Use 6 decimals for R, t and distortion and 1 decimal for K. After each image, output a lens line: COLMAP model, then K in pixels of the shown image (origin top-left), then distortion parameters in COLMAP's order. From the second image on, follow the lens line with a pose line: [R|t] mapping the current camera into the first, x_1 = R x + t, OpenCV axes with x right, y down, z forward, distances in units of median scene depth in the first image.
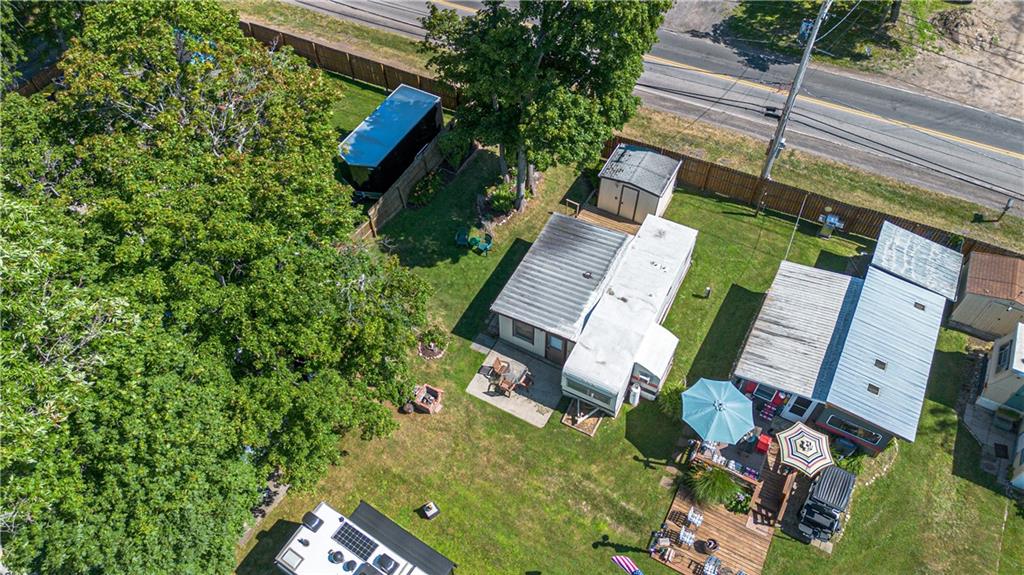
lens RADIAL K [[729.7, 0, 512.0], [0, 729.7, 287.5], [0, 0, 1]] dist [0.006530, 0.000412]
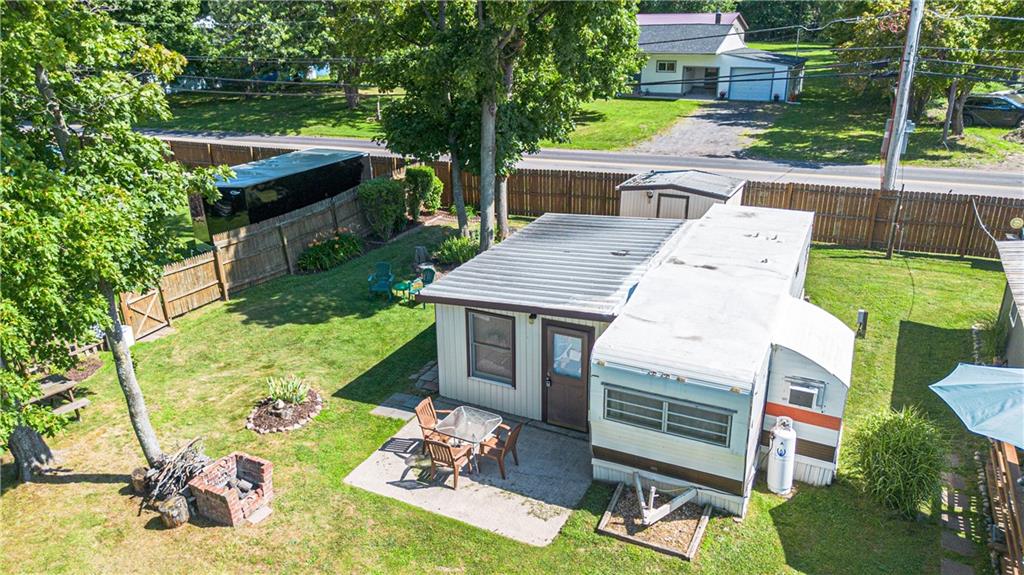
lens RADIAL K [[729.7, 0, 512.0], [0, 729.7, 287.5], [0, 0, 1]] dist [0.006530, 0.000412]
pose [[0.999432, -0.015327, 0.030022, 0.016481], [0.028772, 0.851885, -0.522939, 0.262323], [-0.017560, 0.523505, 0.851841, 0.618703]]
